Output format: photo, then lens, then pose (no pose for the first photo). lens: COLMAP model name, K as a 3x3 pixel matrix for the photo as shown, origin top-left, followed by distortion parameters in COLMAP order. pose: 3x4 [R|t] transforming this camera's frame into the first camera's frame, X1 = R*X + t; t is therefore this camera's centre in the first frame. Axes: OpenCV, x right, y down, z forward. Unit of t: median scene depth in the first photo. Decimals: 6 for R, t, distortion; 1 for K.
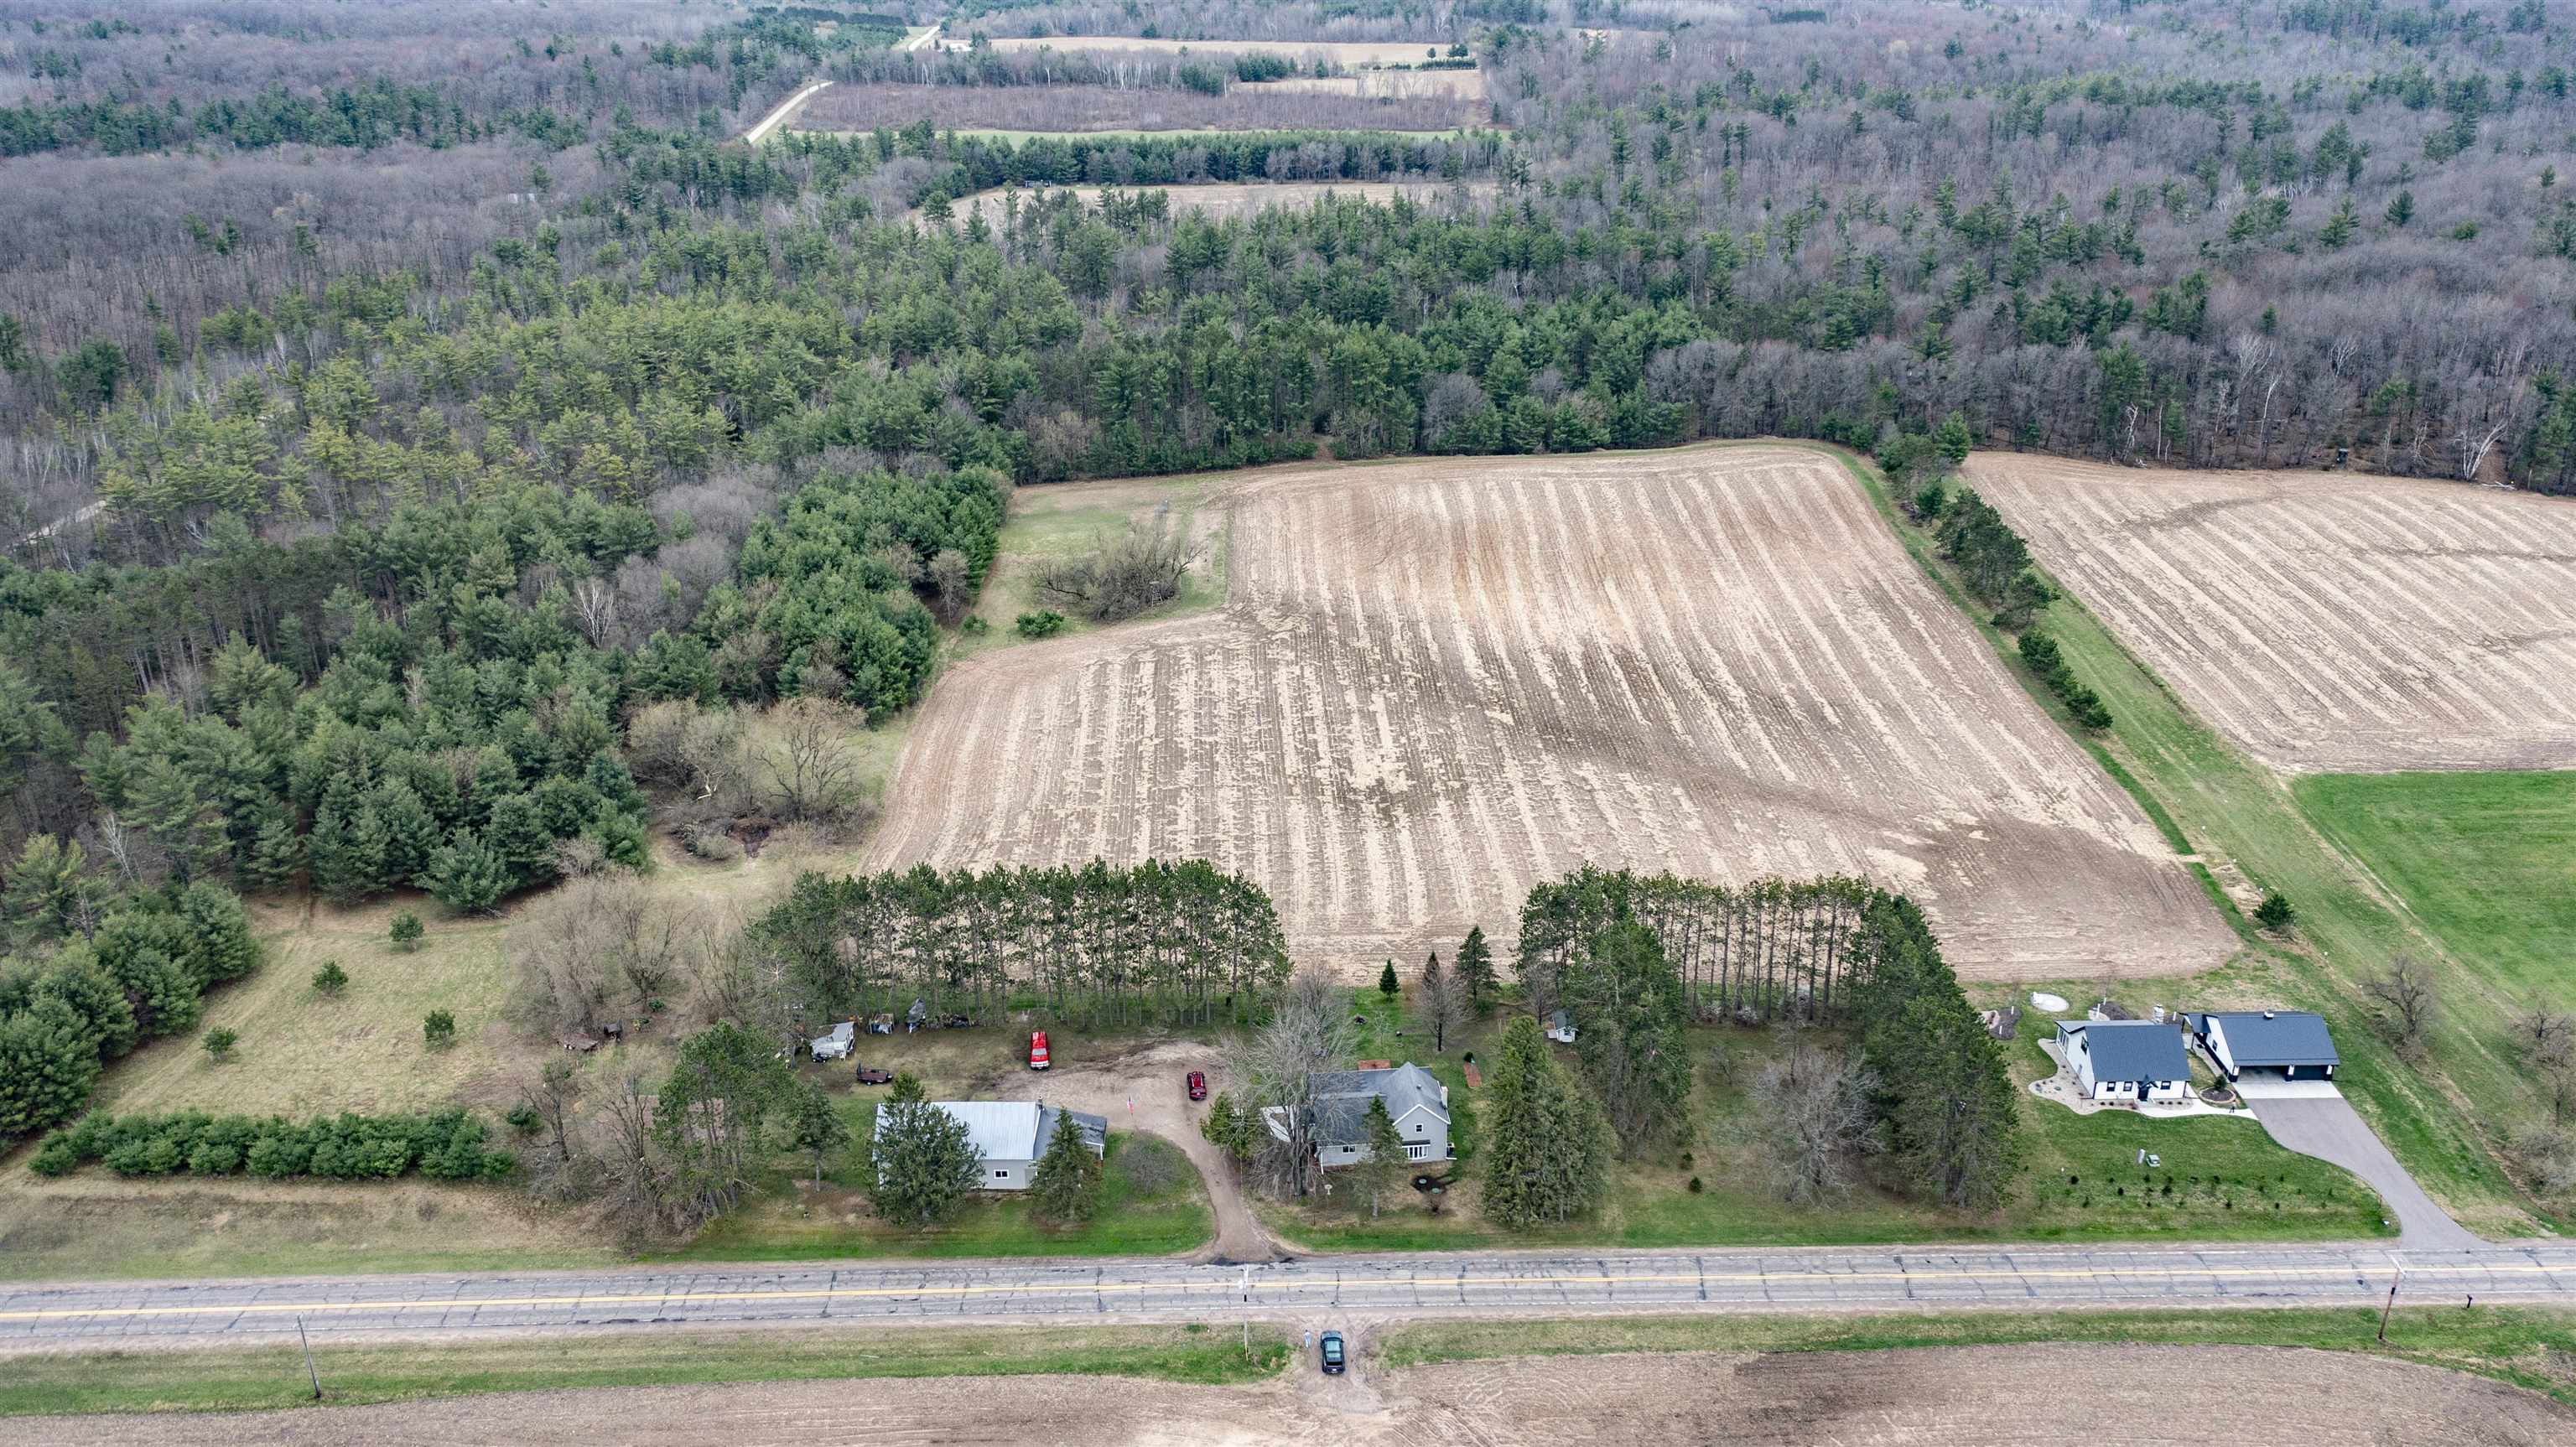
lens RADIAL K [[2020.5, 0, 1288.0], [0, 2020.5, 723.5], [0, 0, 1]] dist [-0.012816, 0.002212]
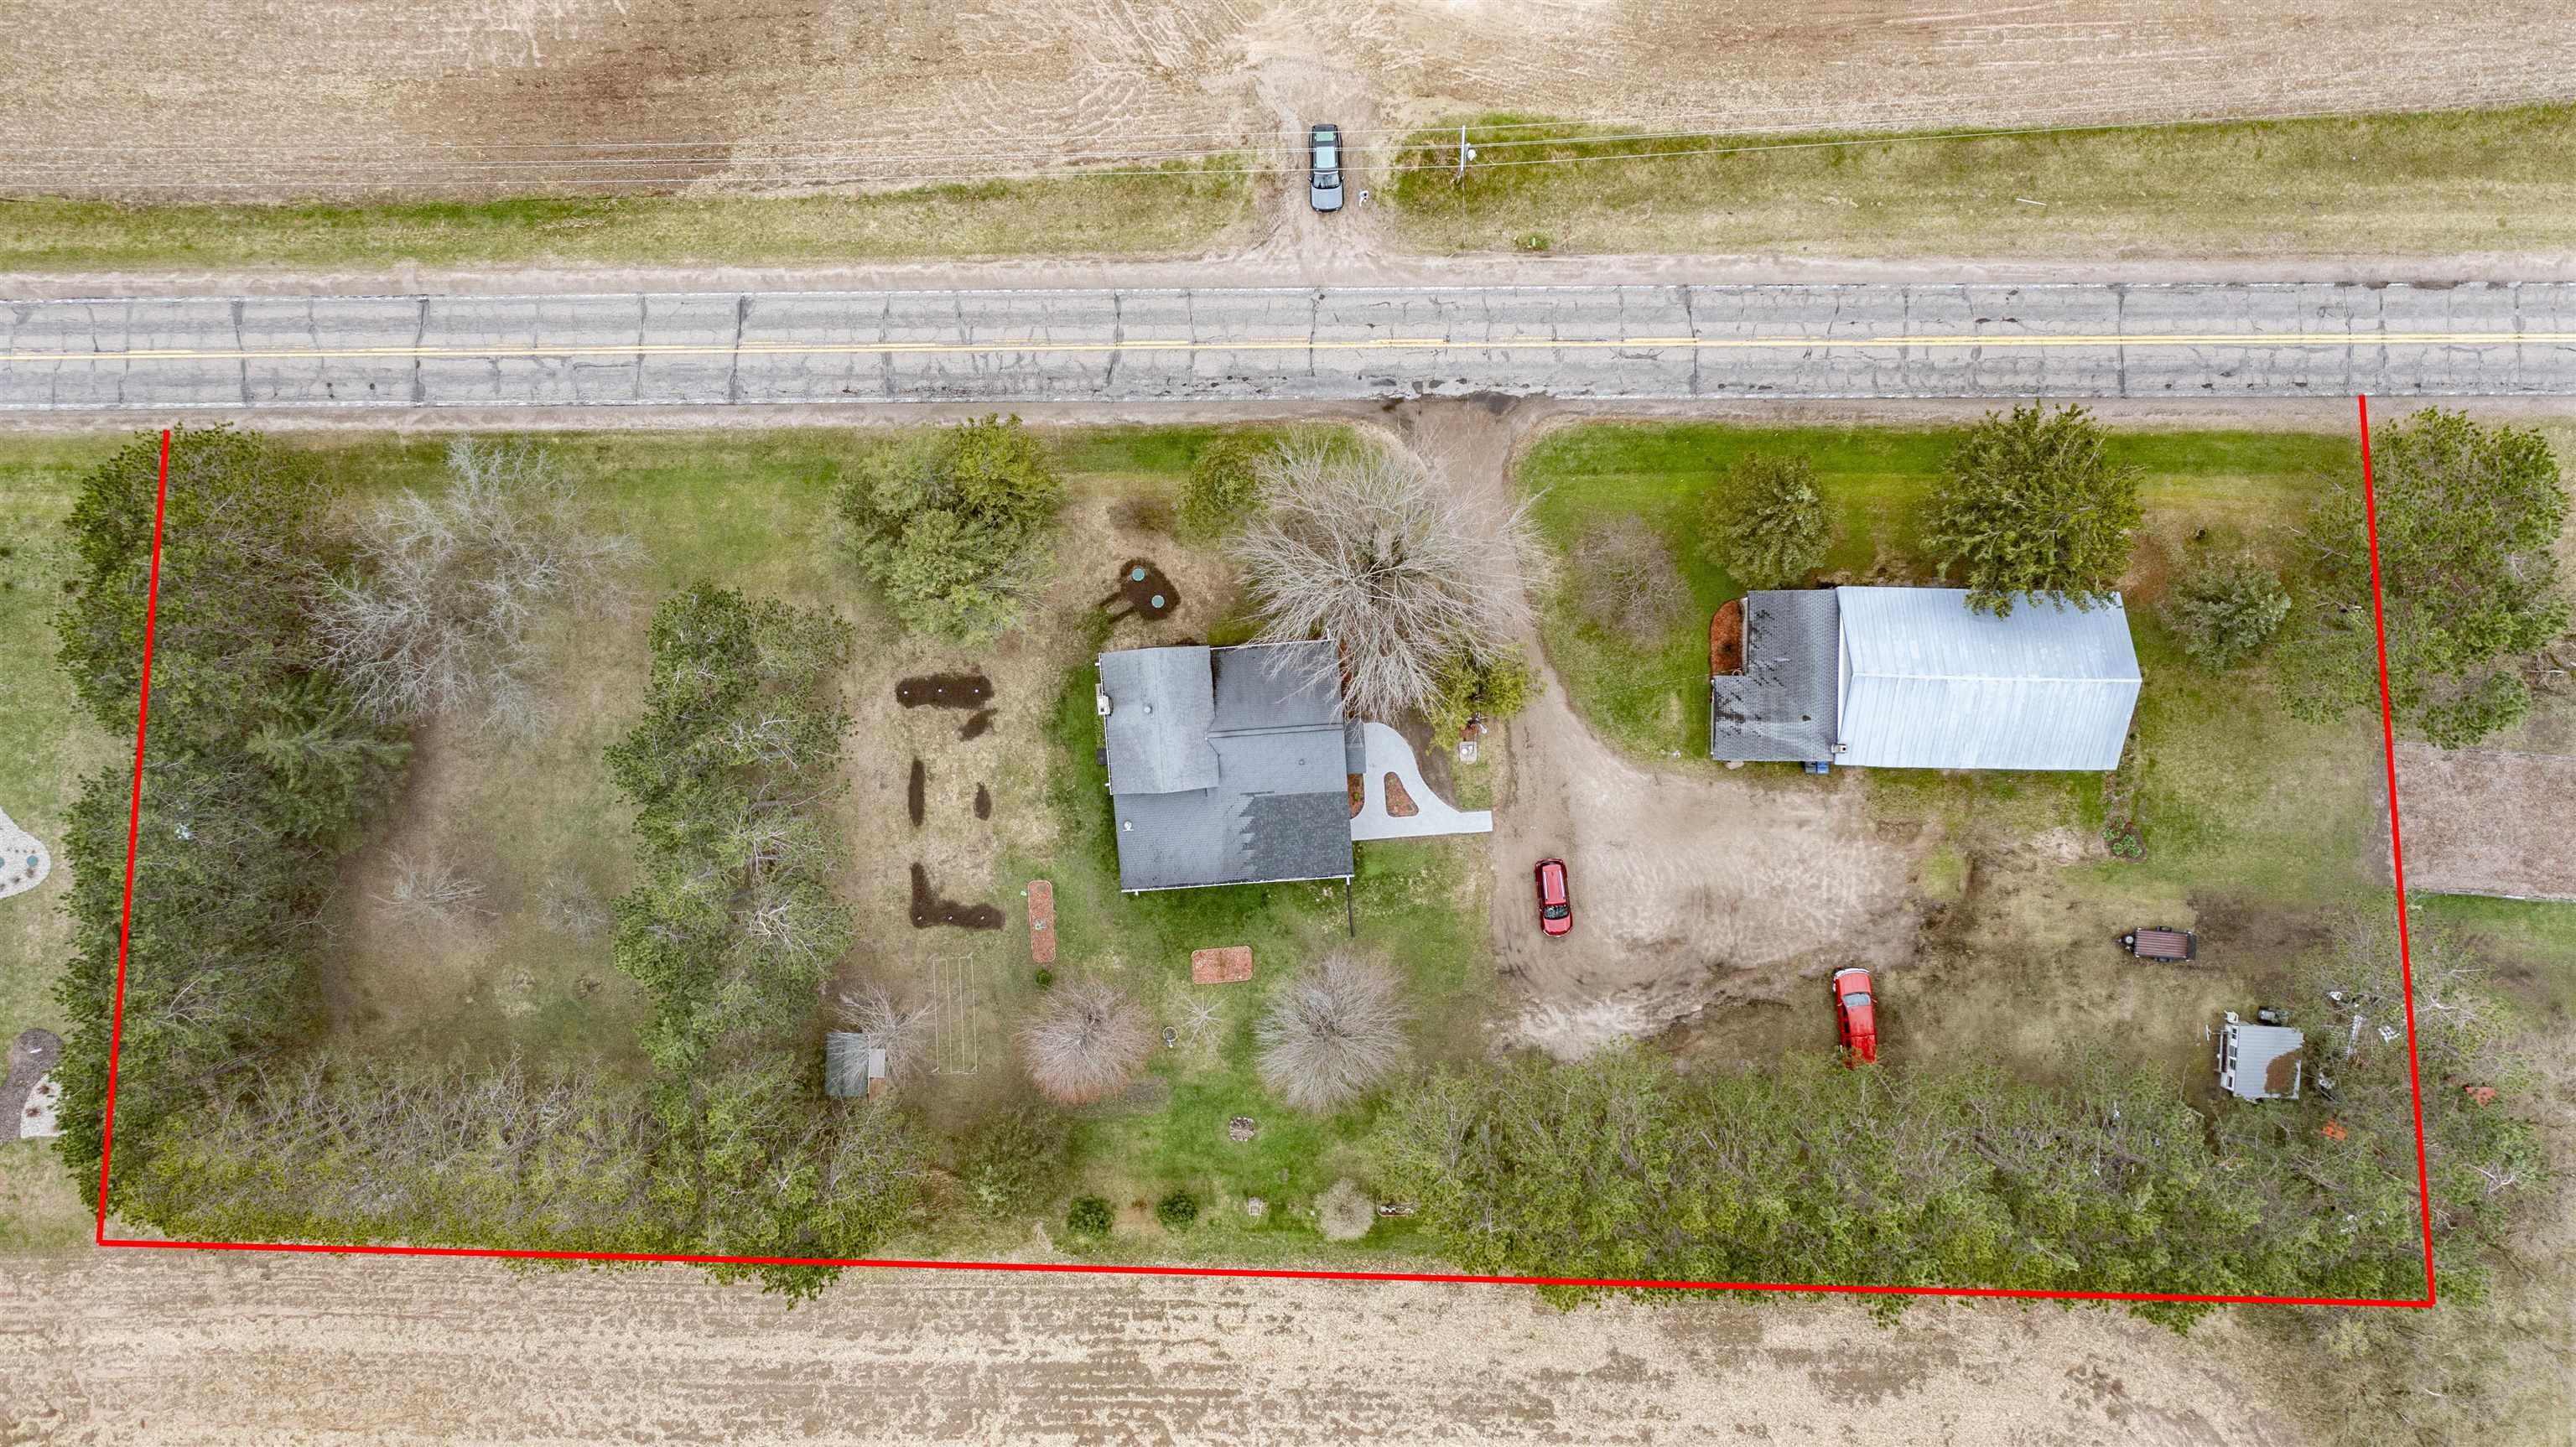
lens RADIAL K [[2020.5, 0, 1288.0], [0, 2020.5, 723.5], [0, 0, 1]] dist [-0.012816, 0.002212]
pose [[-0.999524, -0.014370, 0.027291, 0.013716], [0.030743, -0.393038, 0.919008, -0.357395], [-0.002480, 0.919410, 0.393293, 0.884434]]
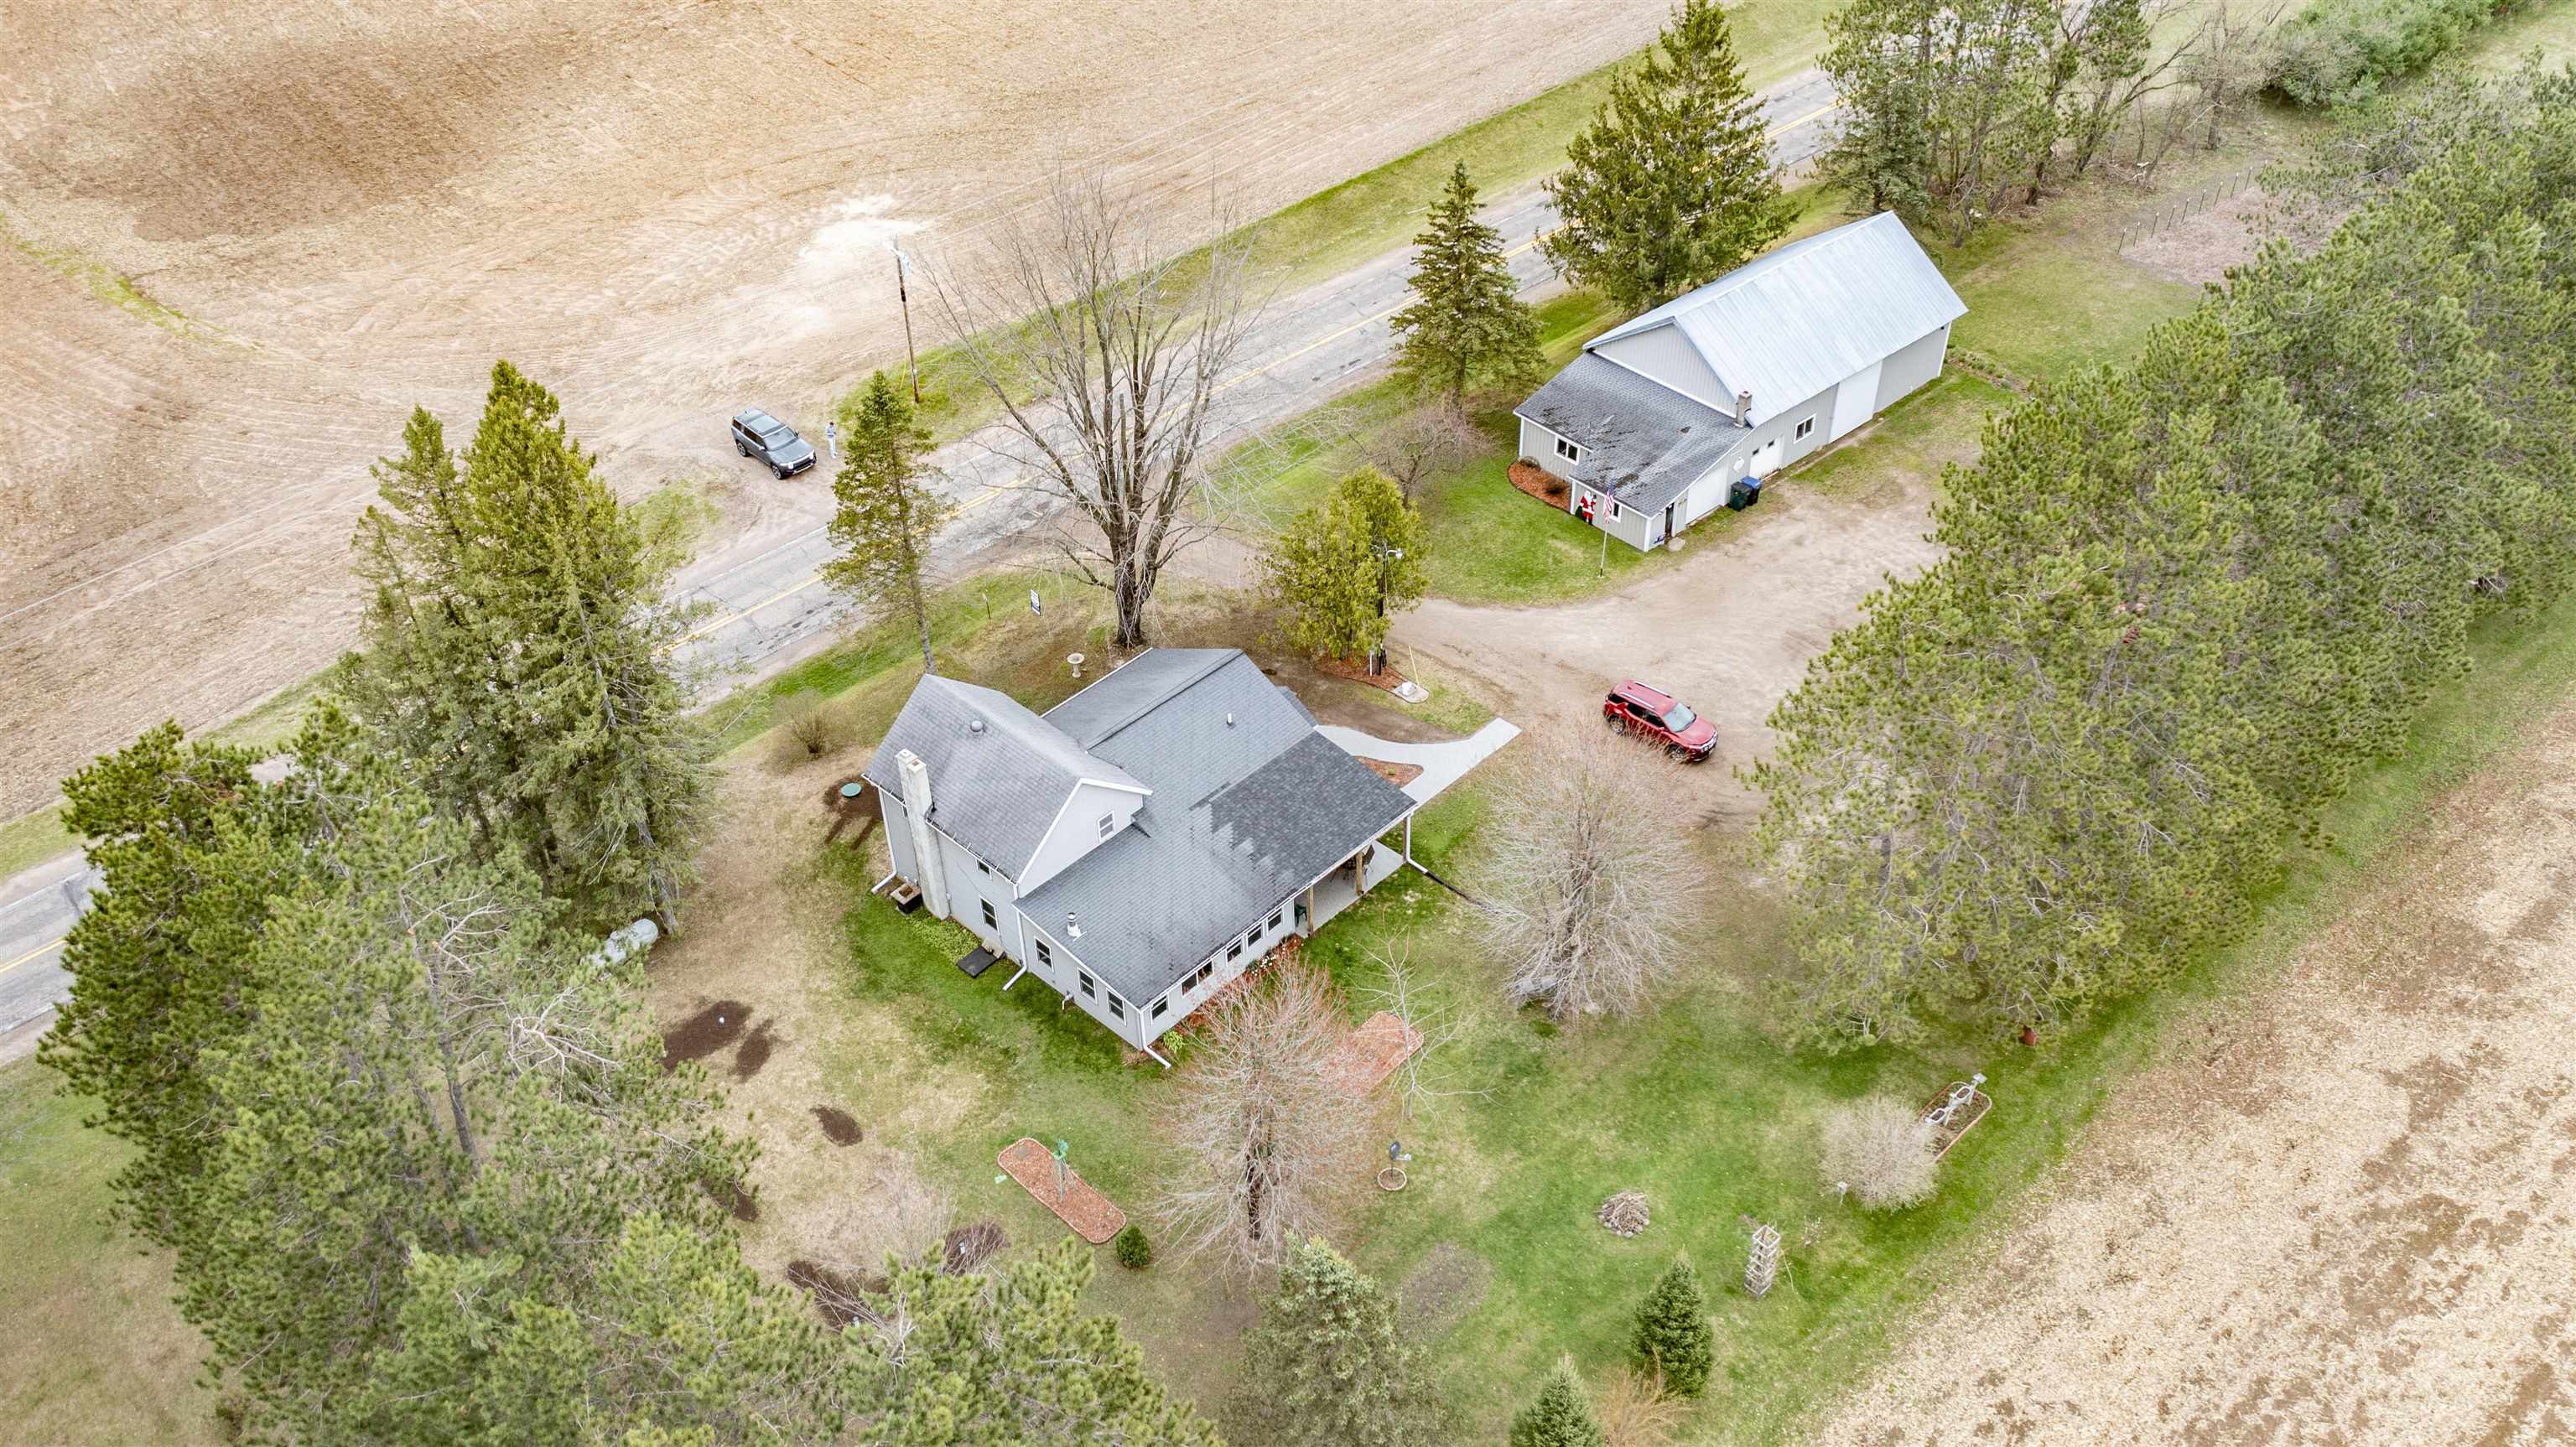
lens RADIAL K [[2020.5, 0, 1288.0], [0, 2020.5, 723.5], [0, 0, 1]] dist [-0.012816, 0.002212]
pose [[-0.746792, 0.443677, -0.495431, 0.215250], [-0.228275, 0.528684, 0.817547, -0.108364], [0.624653, 0.723633, -0.293537, 1.268551]]
